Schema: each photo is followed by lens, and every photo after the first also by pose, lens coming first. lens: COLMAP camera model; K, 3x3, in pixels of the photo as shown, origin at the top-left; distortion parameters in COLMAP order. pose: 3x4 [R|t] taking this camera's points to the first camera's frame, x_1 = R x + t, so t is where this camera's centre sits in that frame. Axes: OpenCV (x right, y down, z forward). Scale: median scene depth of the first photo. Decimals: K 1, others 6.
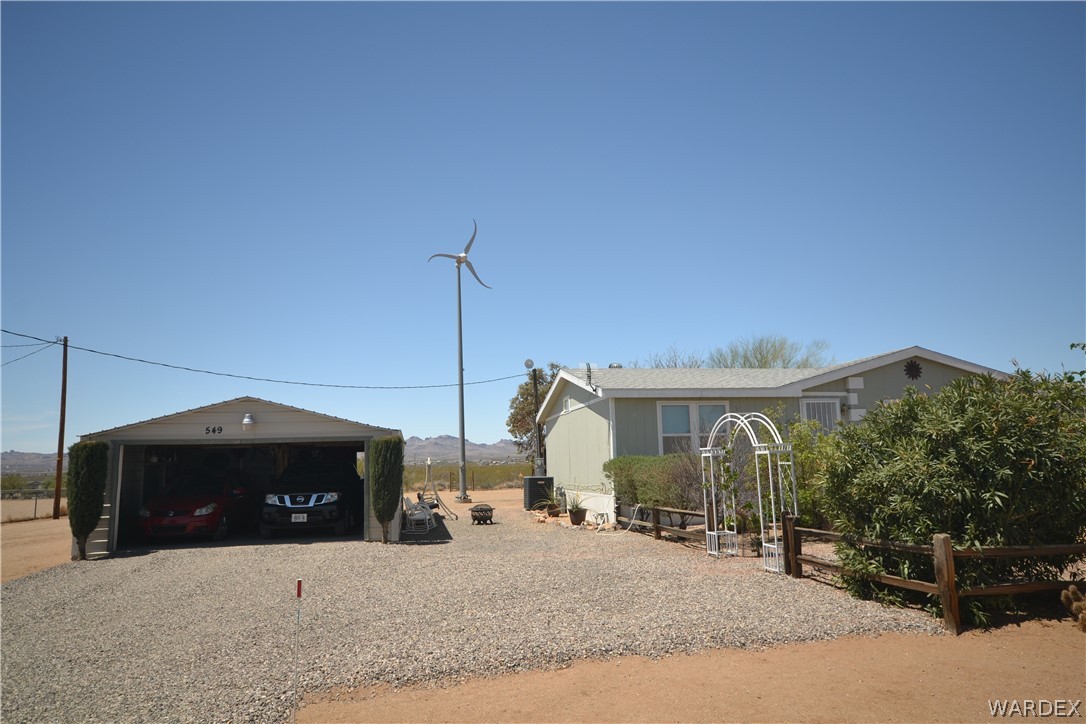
lens RADIAL K [[686.0, 0, 544.8], [0, 686.0, 365.8], [0, 0, 1]] dist [0.015488, 0.005144]
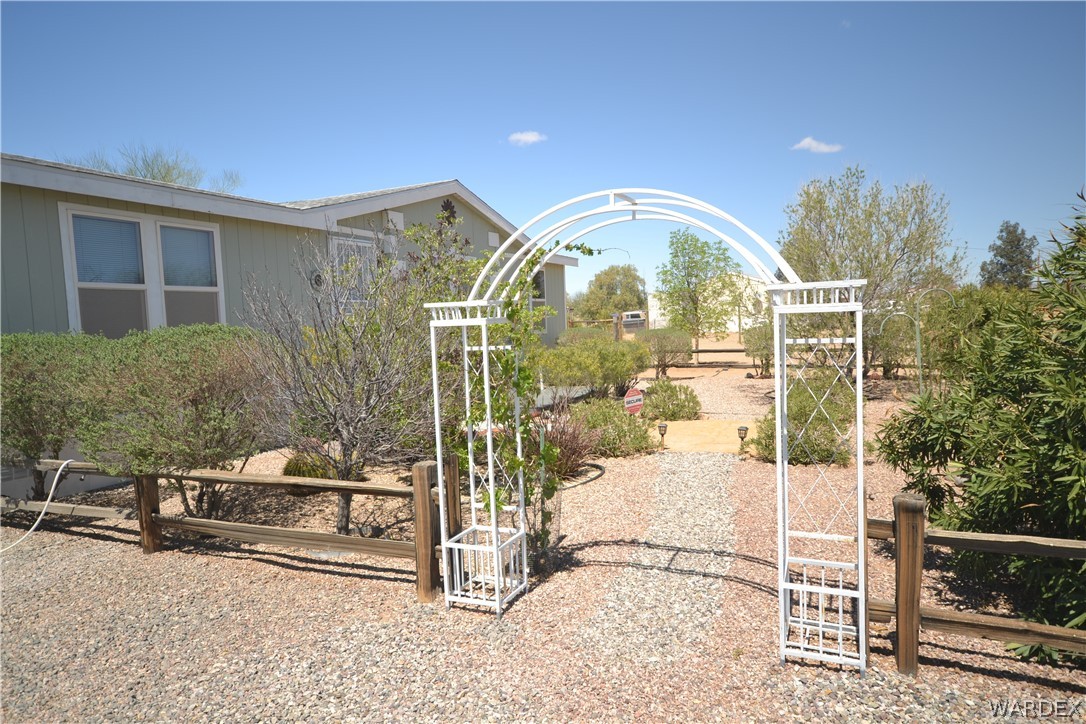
lens RADIAL K [[686.0, 0, 566.8], [0, 686.0, 379.4], [0, 0, 1]] dist [0.015488, 0.005144]
pose [[0.559074, -0.067935, 0.826330, -0.022008], [-0.099815, 0.983874, 0.148419, 0.070162], [-0.823088, -0.165457, 0.543277, 0.546502]]
